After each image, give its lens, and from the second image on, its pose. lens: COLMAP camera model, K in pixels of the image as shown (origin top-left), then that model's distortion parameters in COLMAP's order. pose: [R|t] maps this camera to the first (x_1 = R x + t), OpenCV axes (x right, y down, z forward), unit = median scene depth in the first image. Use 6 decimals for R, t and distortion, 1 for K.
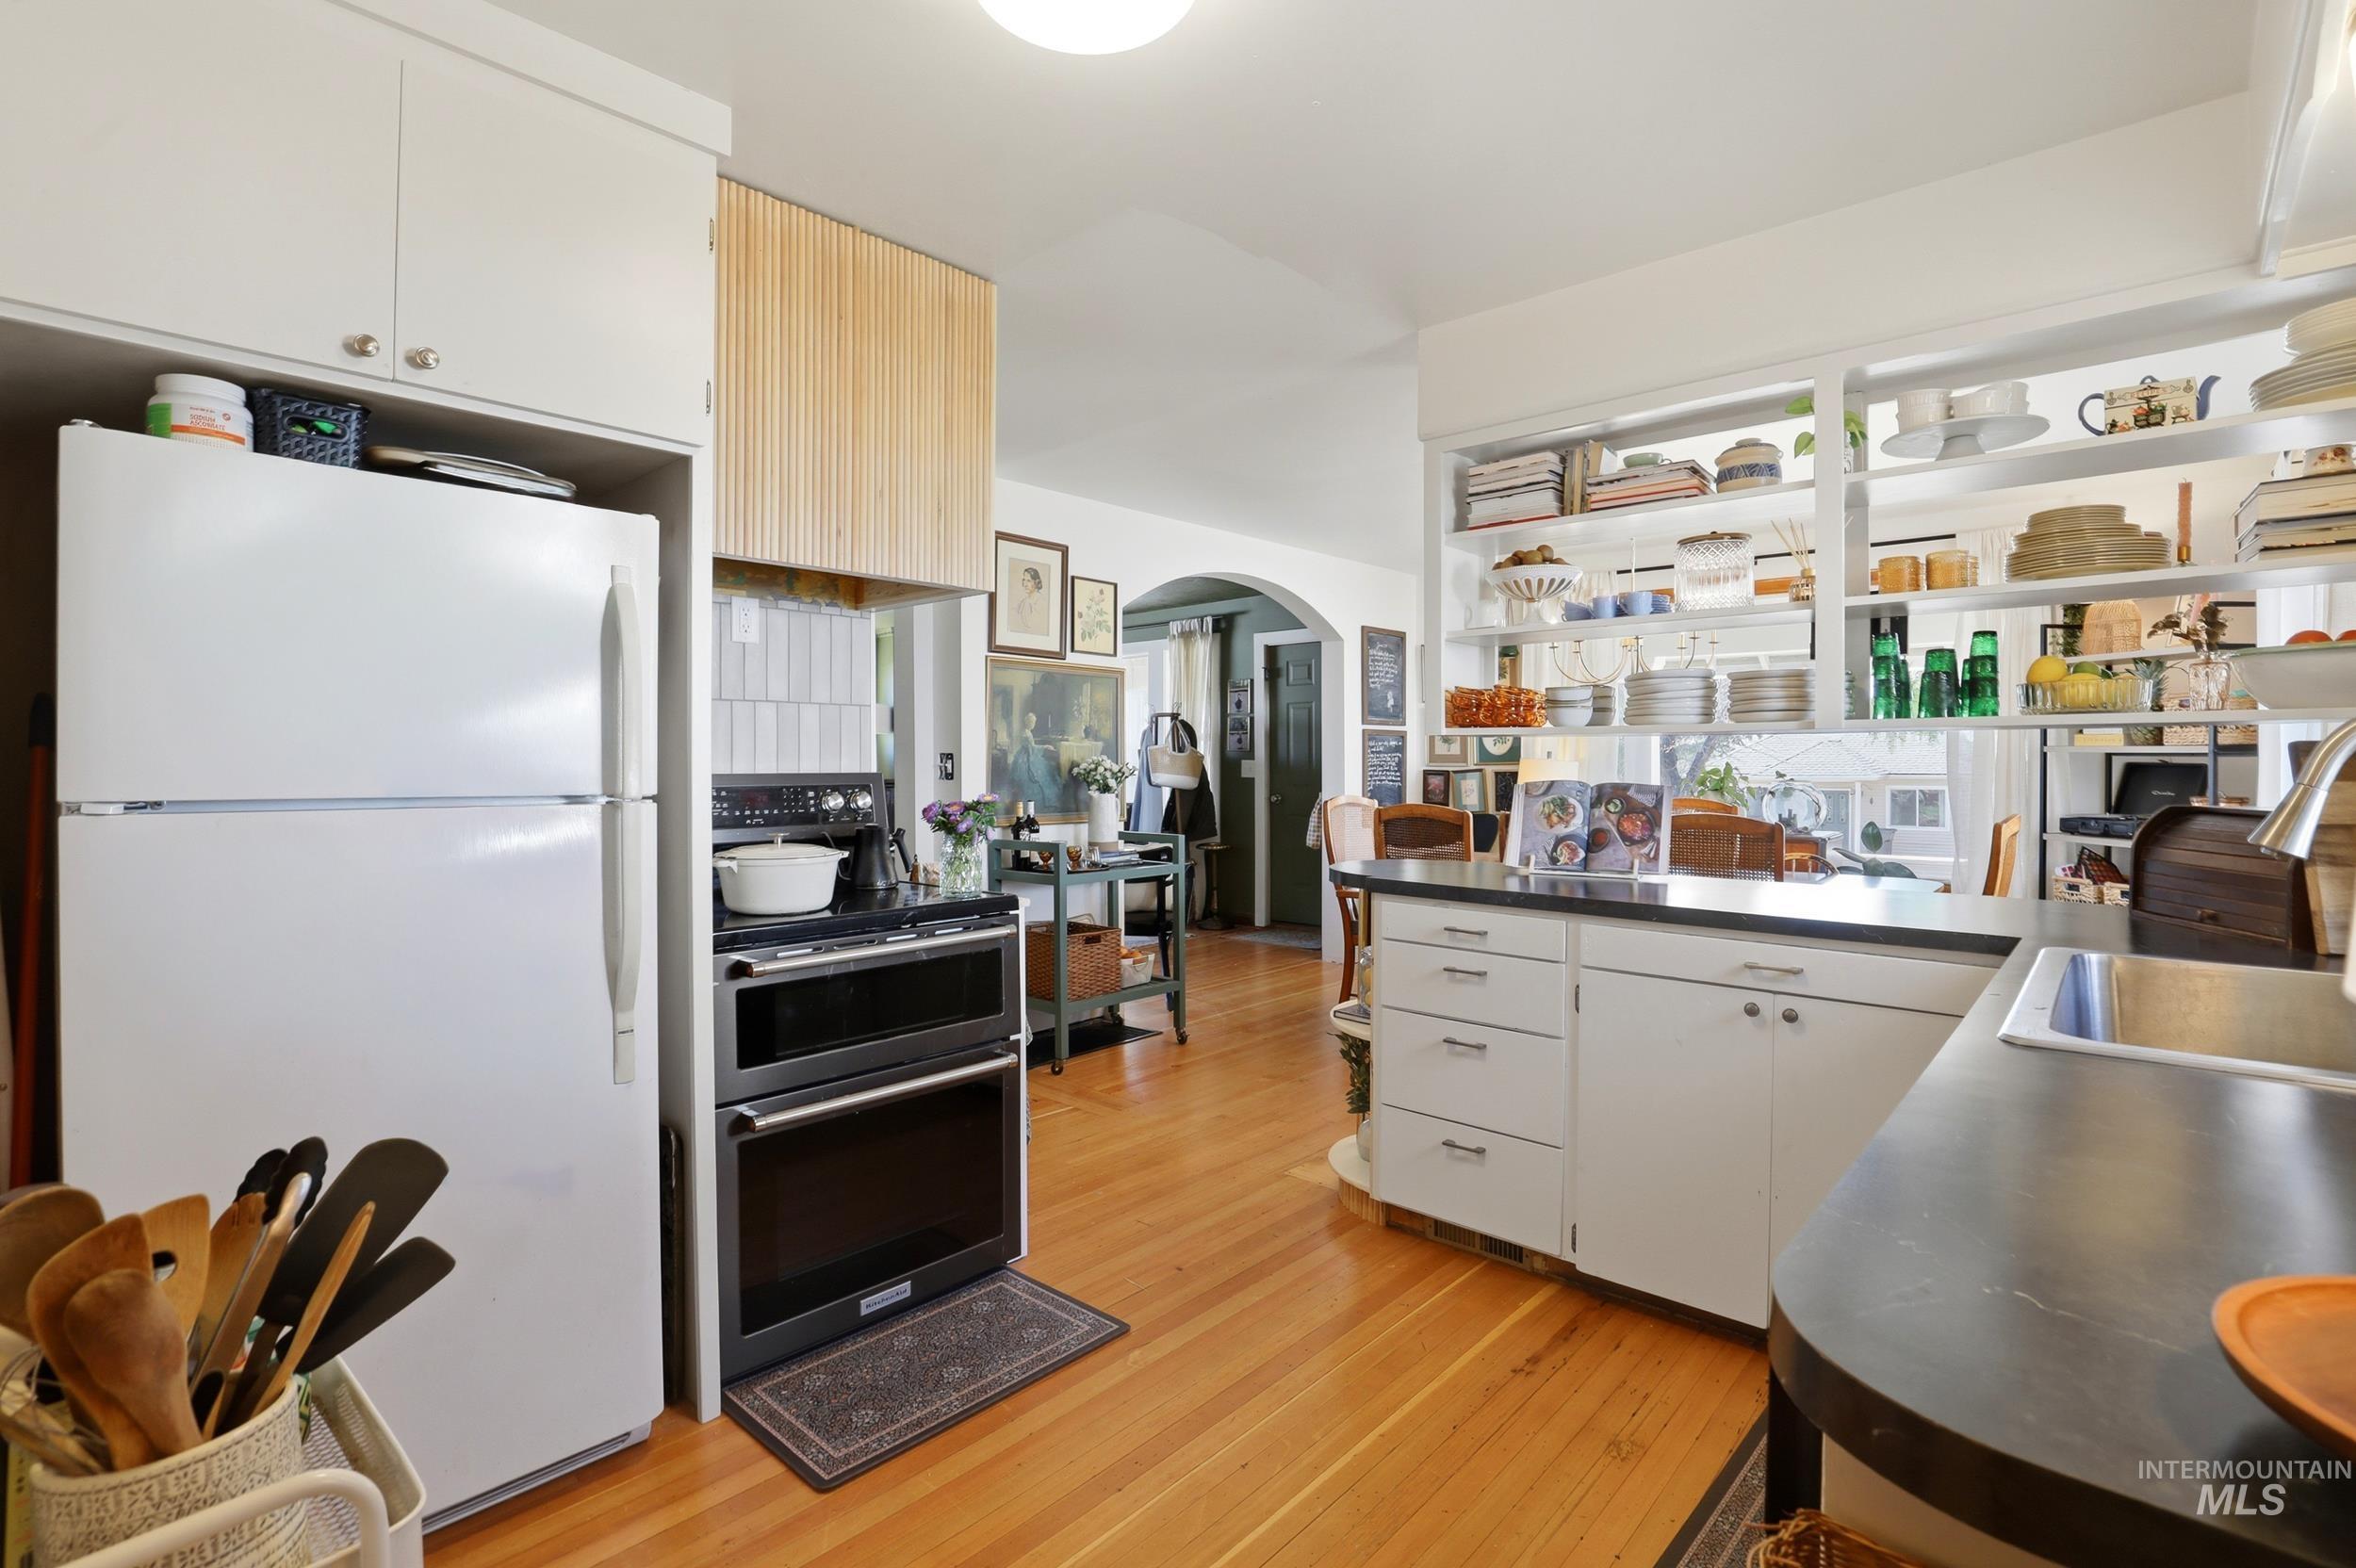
lens RADIAL K [[1104.4, 0, 1172.8], [0, 1104.4, 775.4], [0, 0, 1]] dist [-0.034766, 0.005340]
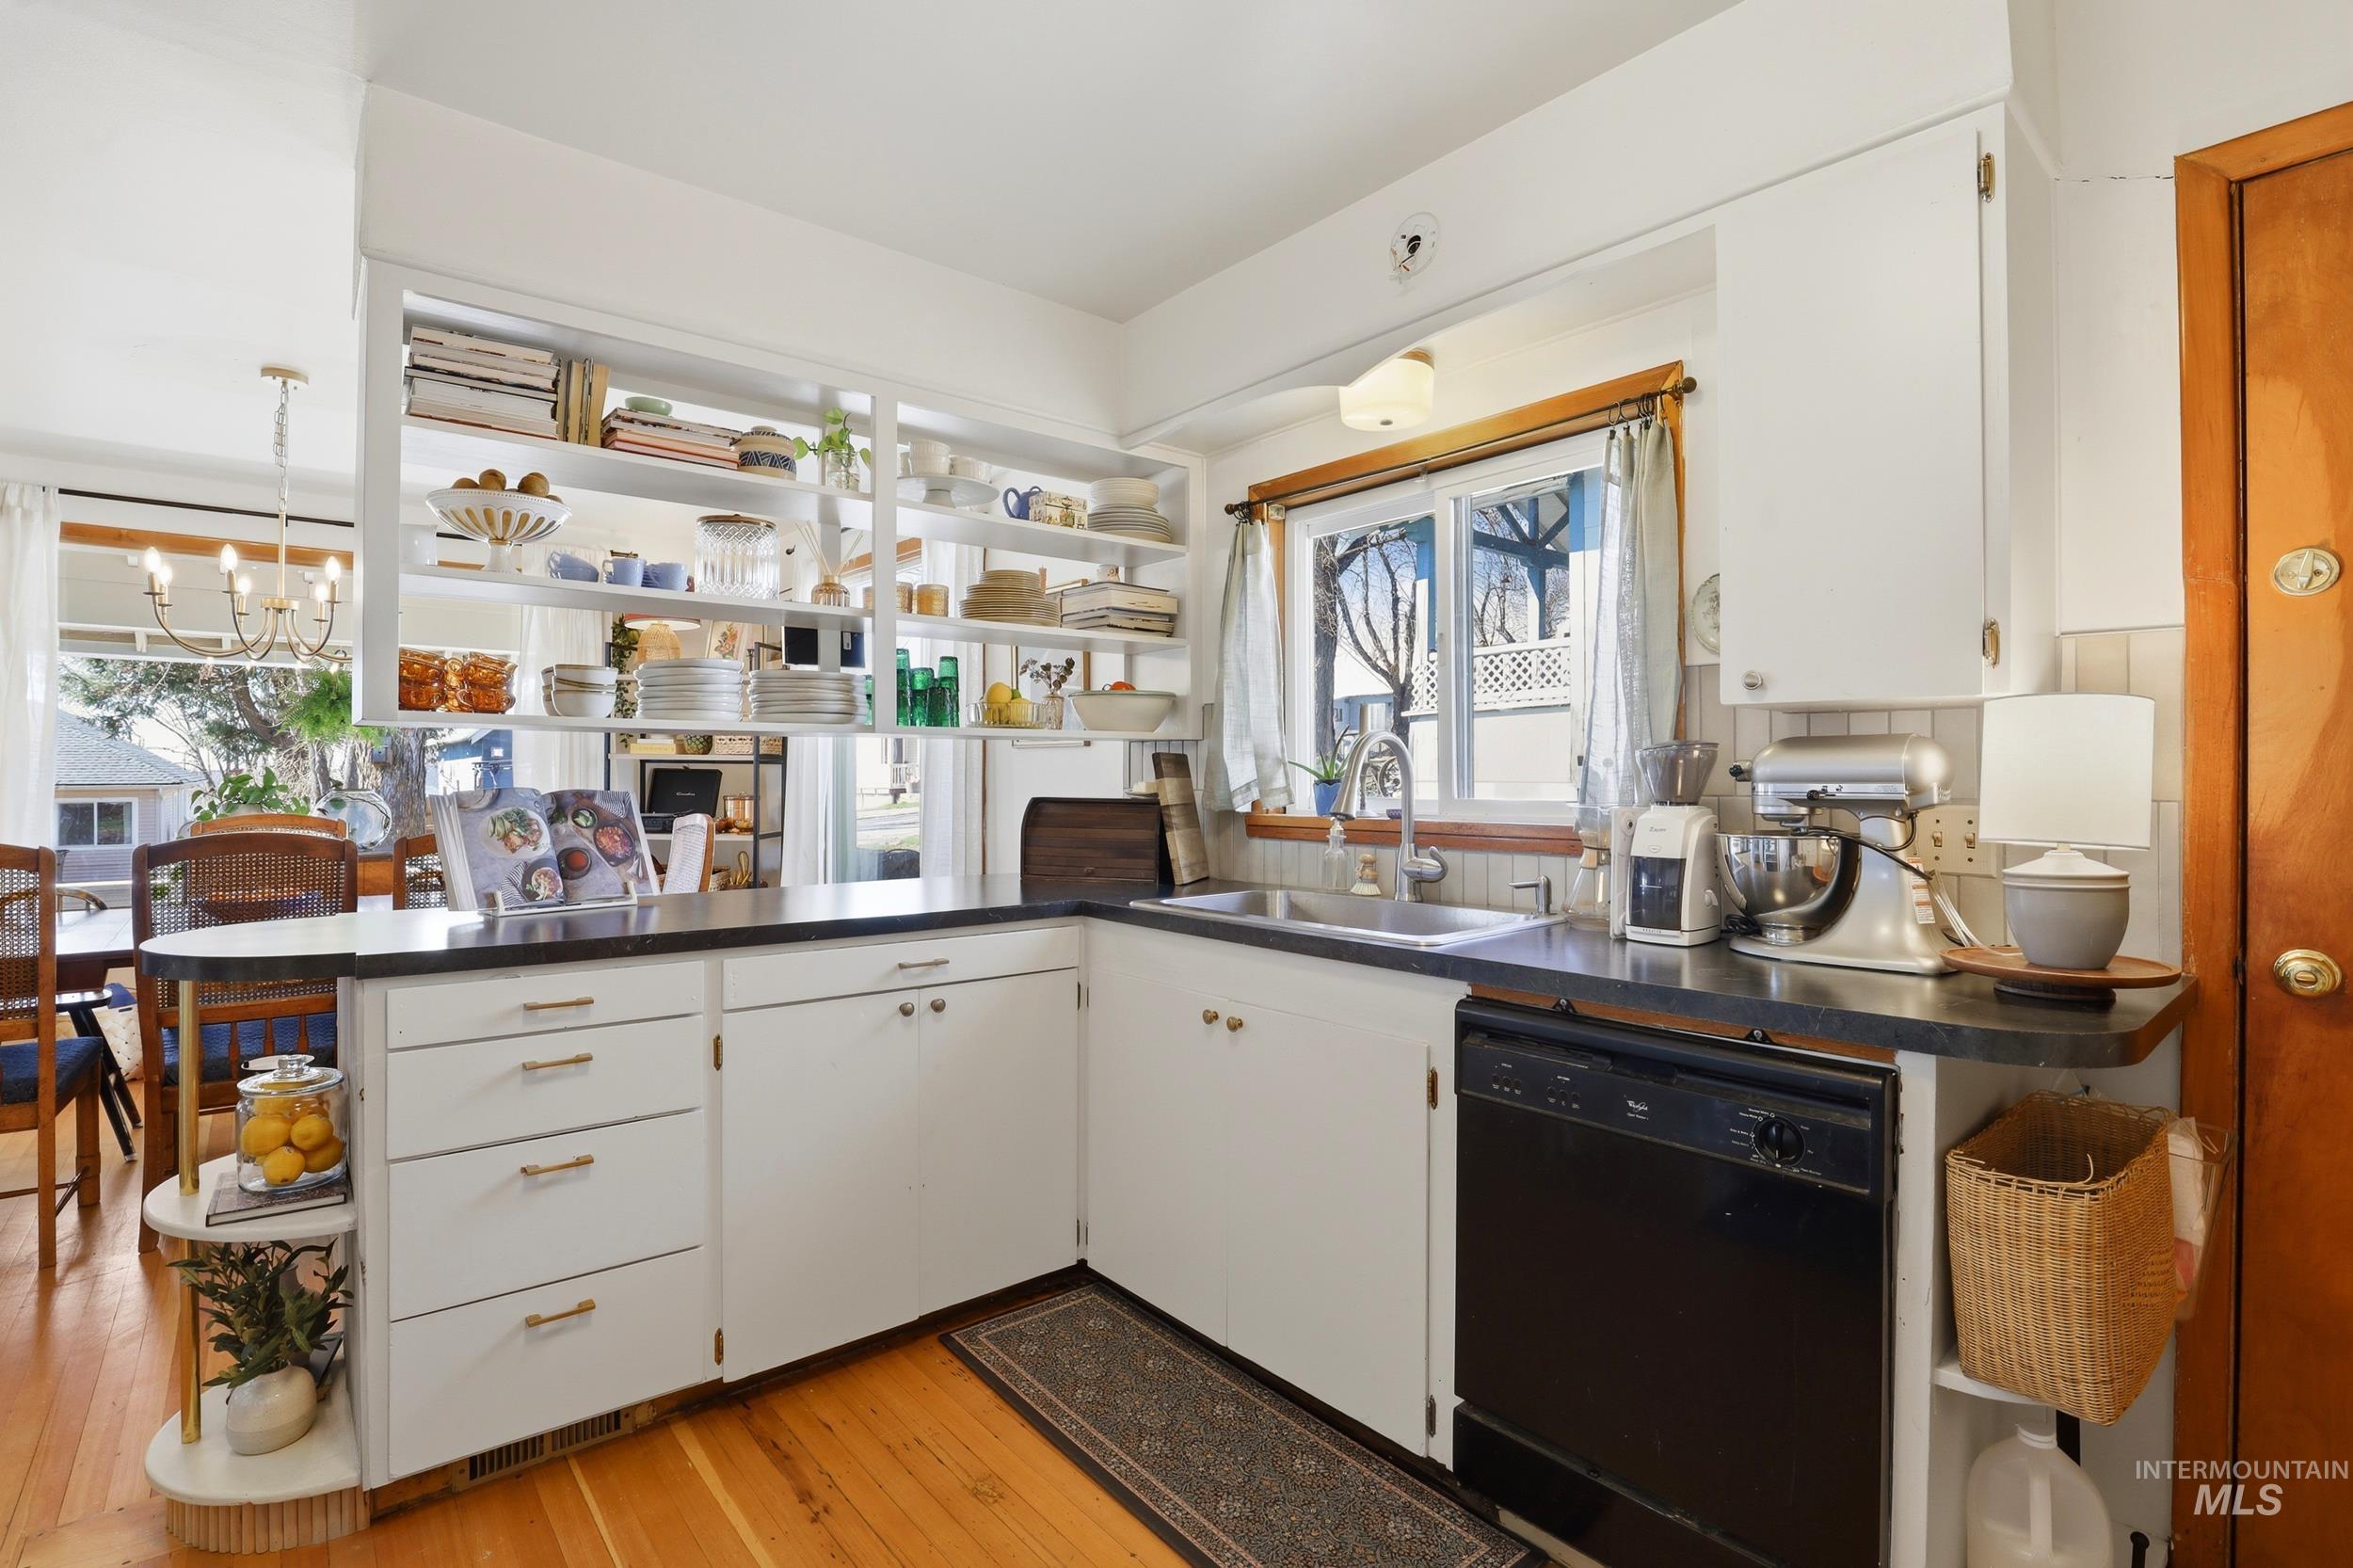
lens RADIAL K [[1103.0, 0, 1153.2], [0, 1103.0, 766.2], [0, 0, 1]] dist [-0.034766, 0.005340]
pose [[0.122994, 0.005382, 0.992393, -0.351540], [0.011378, 0.999912, -0.006833, -0.000395], [-0.992342, 0.012131, 0.122922, 0.505166]]
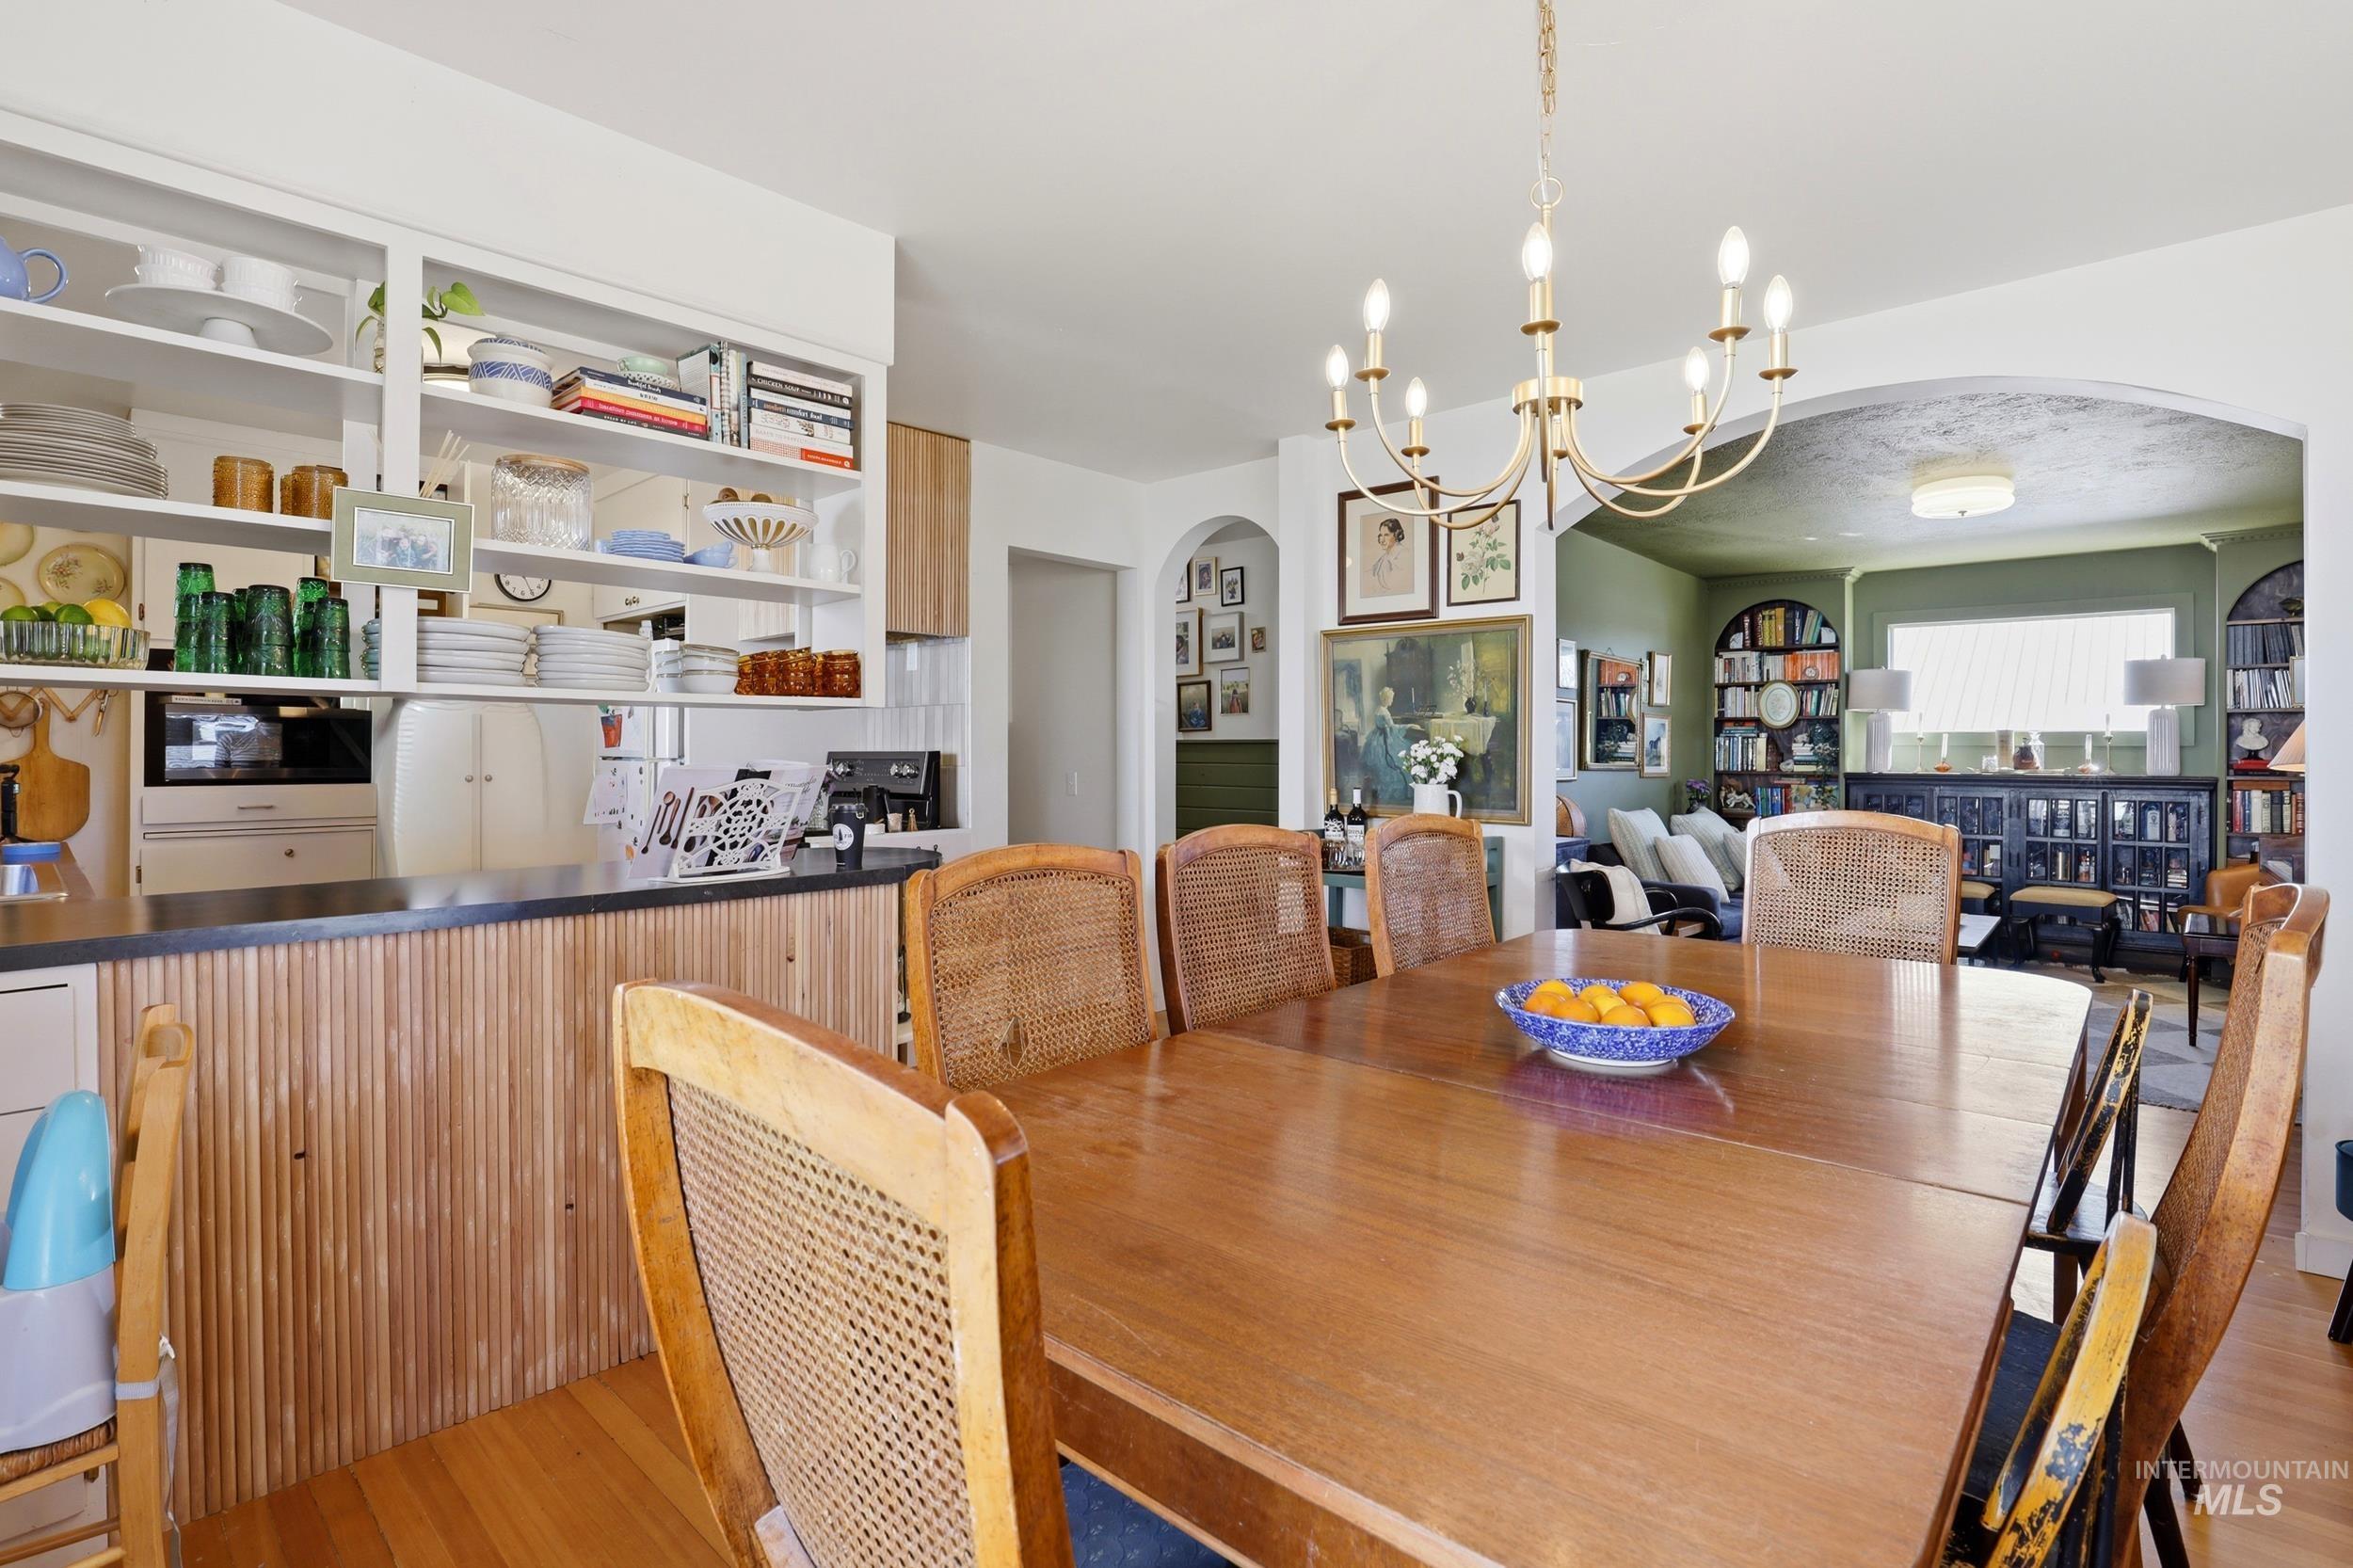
lens RADIAL K [[1103.0, 0, 1173.5], [0, 1103.0, 751.2], [0, 0, 1]] dist [-0.034766, 0.005340]
pose [[-0.014467, -0.000534, -0.999895, 1.223293], [-0.015785, 0.999875, -0.000306, -0.006489], [0.999771, 0.015779, -0.014474, 1.415341]]
